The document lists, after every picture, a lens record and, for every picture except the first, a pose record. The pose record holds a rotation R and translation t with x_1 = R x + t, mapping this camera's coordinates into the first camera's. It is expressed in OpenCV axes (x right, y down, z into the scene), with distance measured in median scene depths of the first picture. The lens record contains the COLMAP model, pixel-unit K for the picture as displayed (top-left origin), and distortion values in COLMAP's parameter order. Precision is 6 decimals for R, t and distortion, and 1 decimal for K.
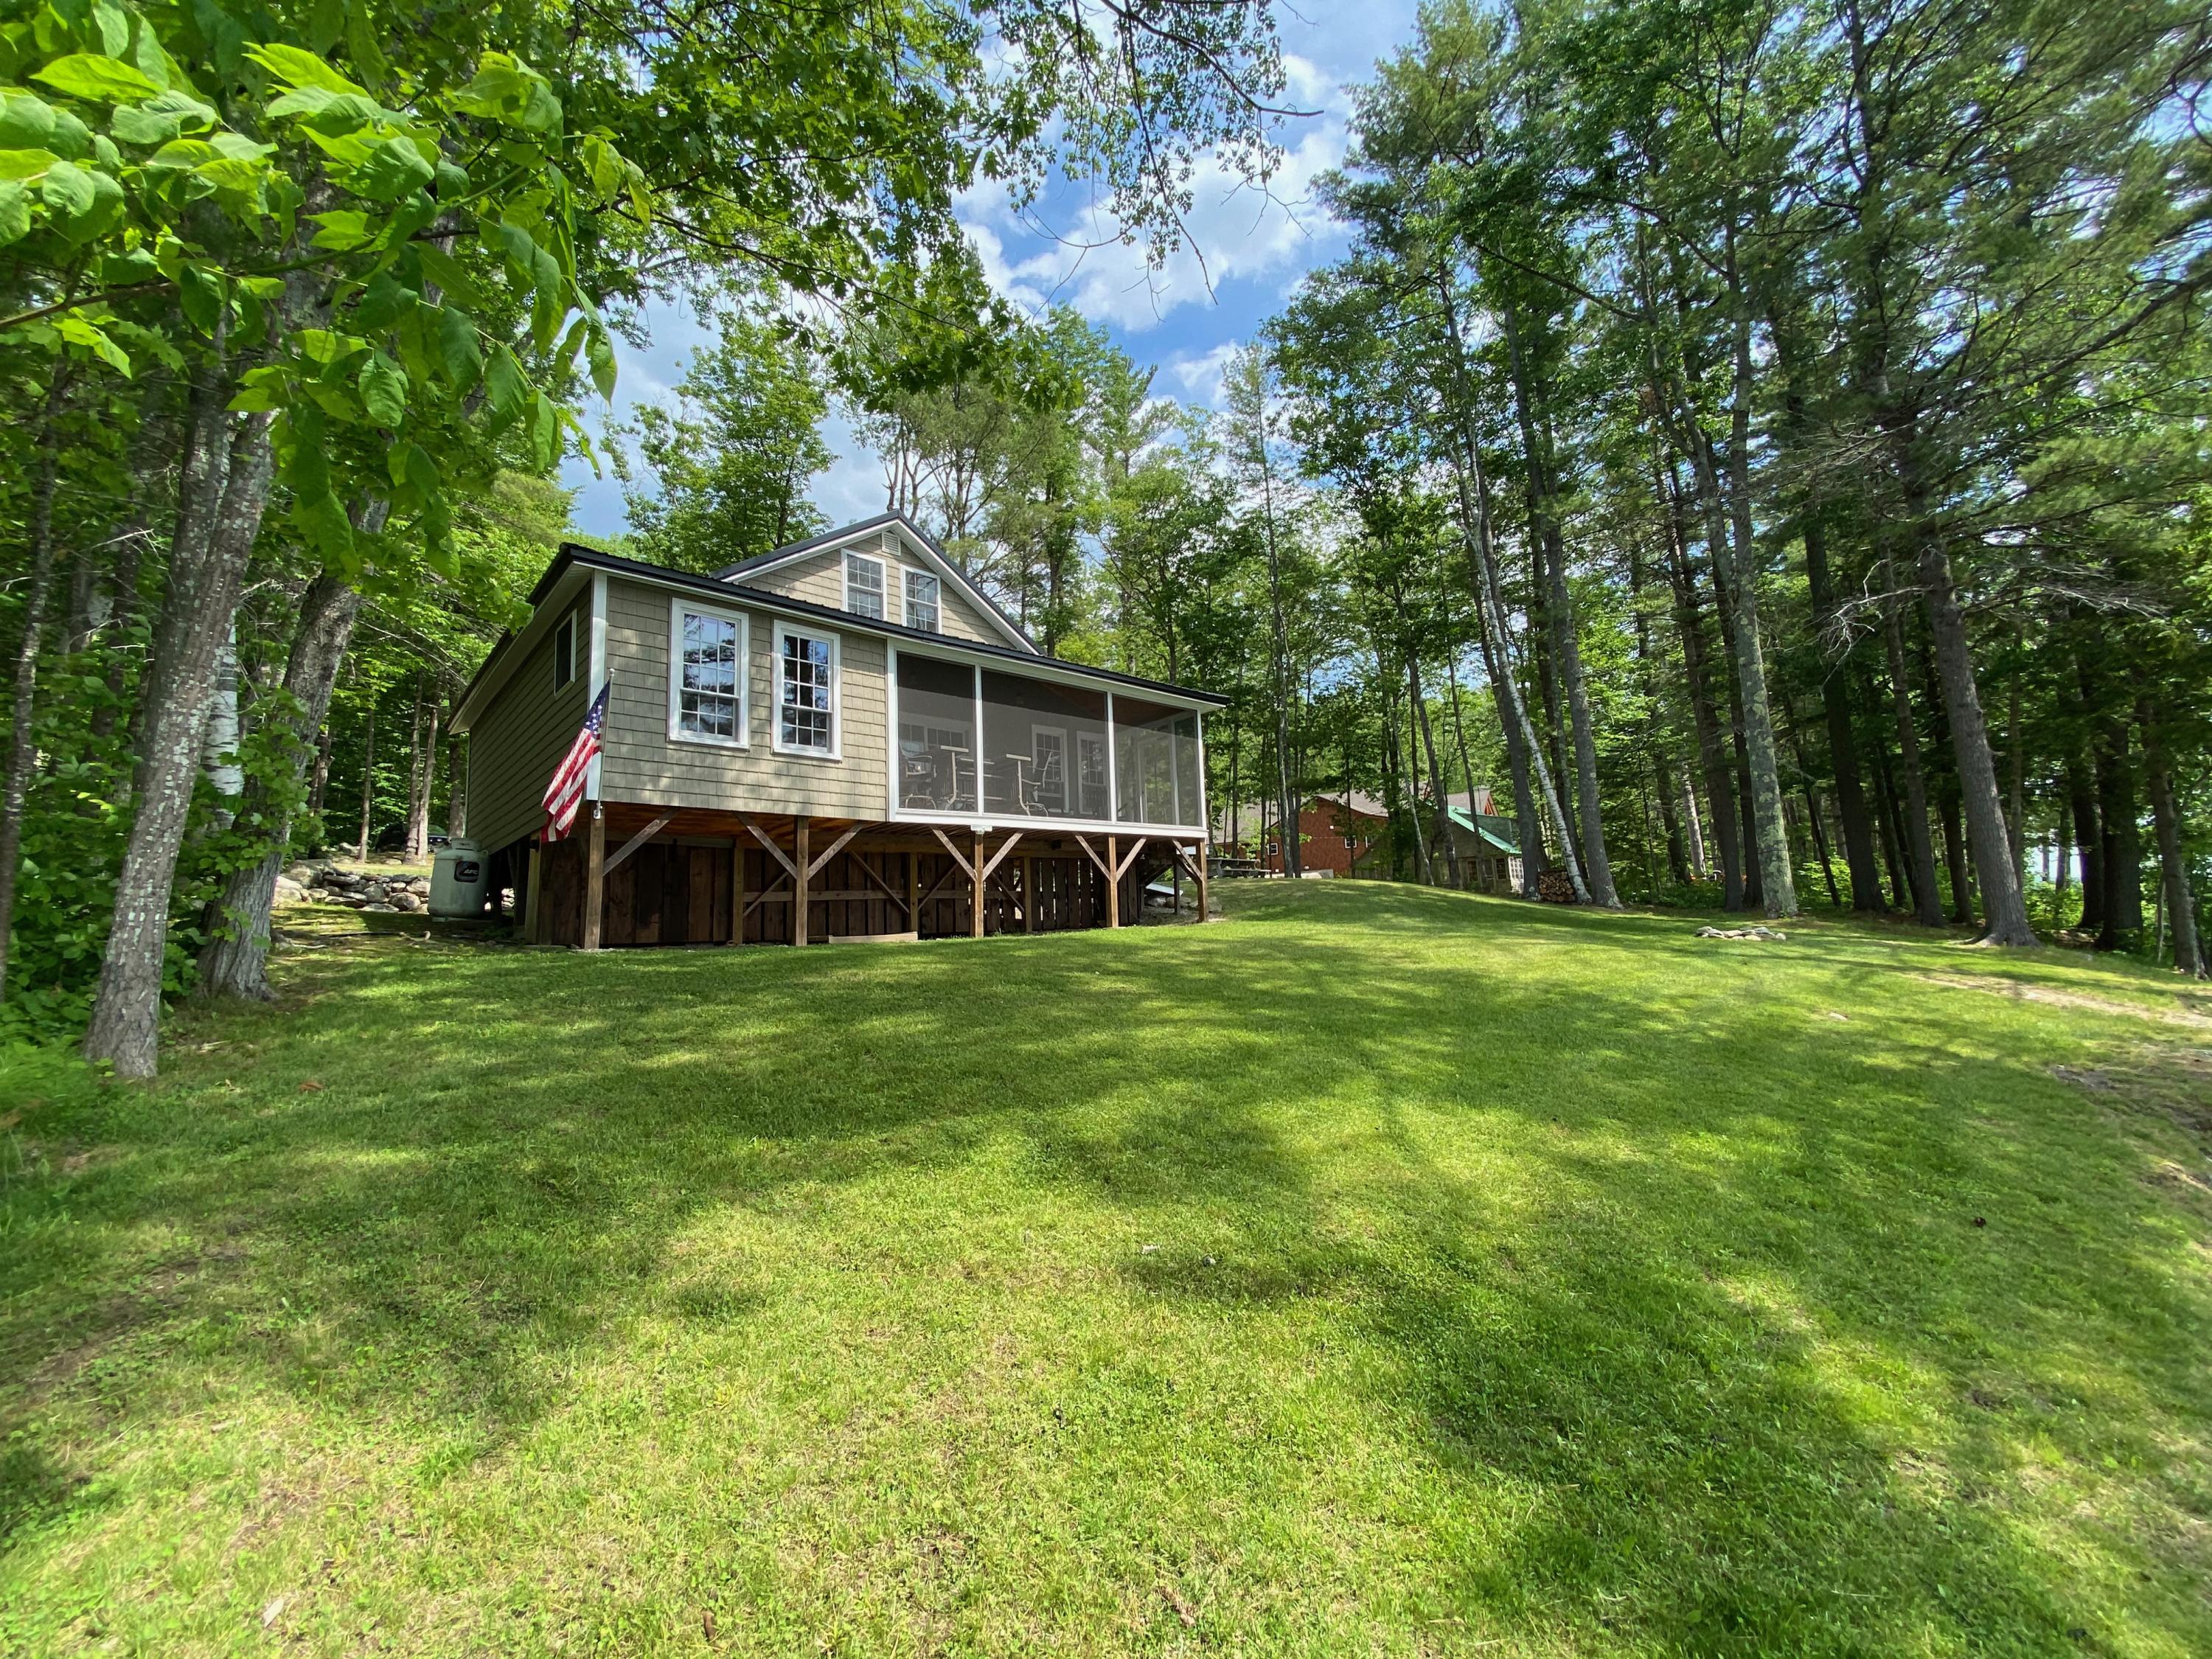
lens RADIAL K [[888.9, 0, 1101.3], [0, 888.9, 835.4], [0, 0, 1]] dist [-0.000505, -0.000365]
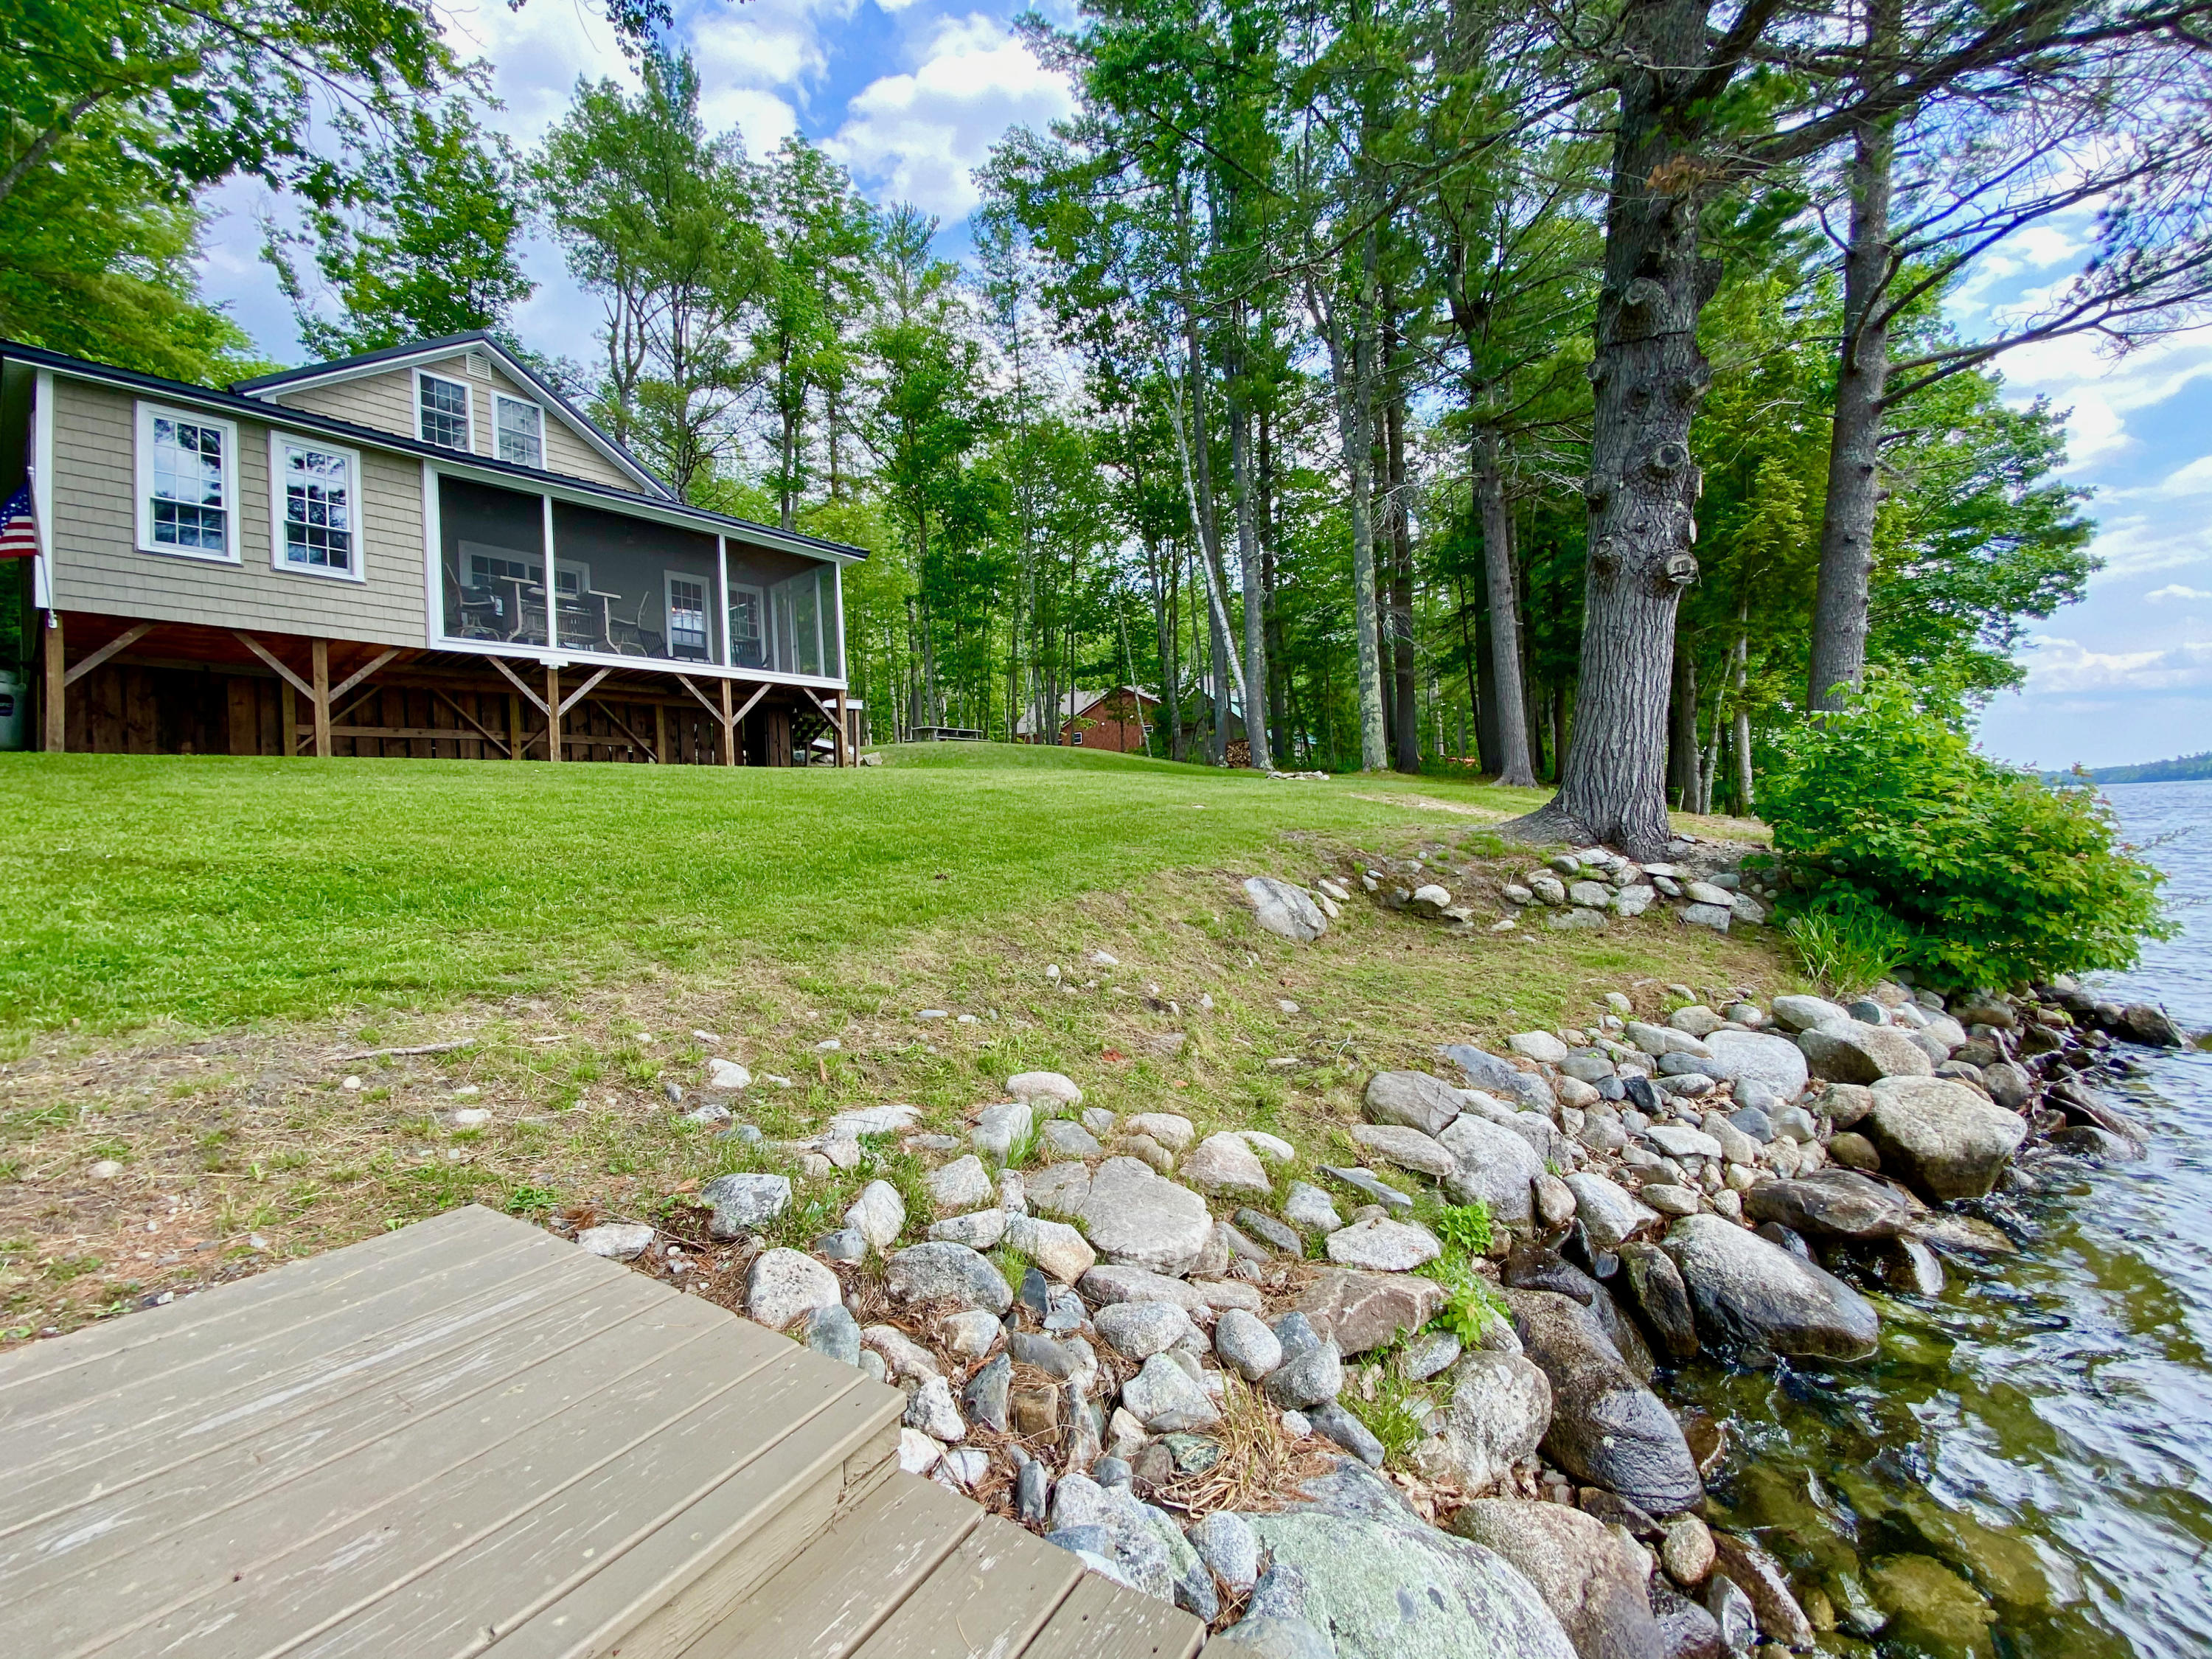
lens RADIAL K [[893.2, 0, 1106.0], [0, 893.2, 829.5], [0, 0, 1]] dist [-0.001257, -0.013716]
pose [[0.984343, -0.008215, 0.176075, 0.287921], [-0.010760, 0.994250, 0.106545, 0.062499], [-0.175938, -0.106771, 0.978594, -0.107769]]
